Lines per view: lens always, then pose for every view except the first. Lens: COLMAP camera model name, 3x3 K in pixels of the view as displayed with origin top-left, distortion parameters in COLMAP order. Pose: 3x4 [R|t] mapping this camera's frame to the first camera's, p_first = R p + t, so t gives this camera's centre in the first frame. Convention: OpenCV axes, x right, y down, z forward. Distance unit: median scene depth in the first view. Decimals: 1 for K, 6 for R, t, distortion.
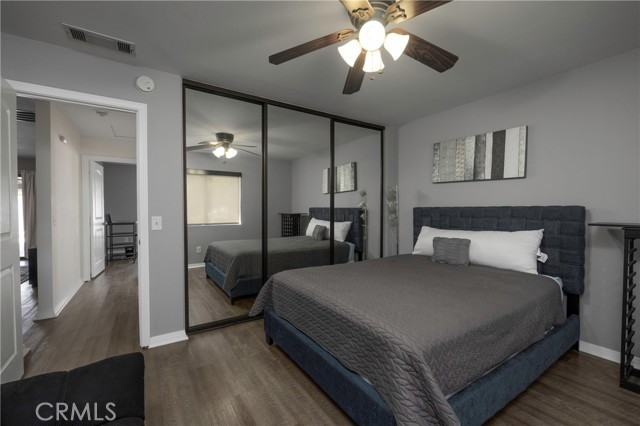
lens RADIAL K [[268.1, 0, 318.5], [0, 268.1, 212.6], [0, 0, 1]] dist [-0.002688, 0.000483]
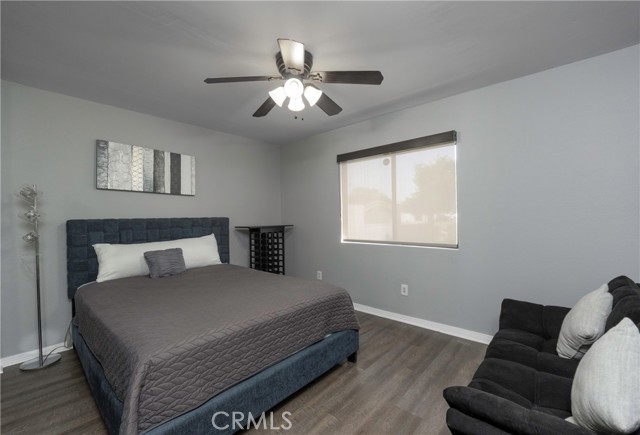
lens RADIAL K [[273.0, 0, 318.2], [0, 273.0, 216.3], [0, 0, 1]] dist [-0.000647, -0.000039]
pose [[-0.258275, 0.007502, 0.966042, -0.607373], [0.029723, 0.999558, 0.000185, -0.012209], [-0.965614, 0.028761, -0.258384, 0.689665]]
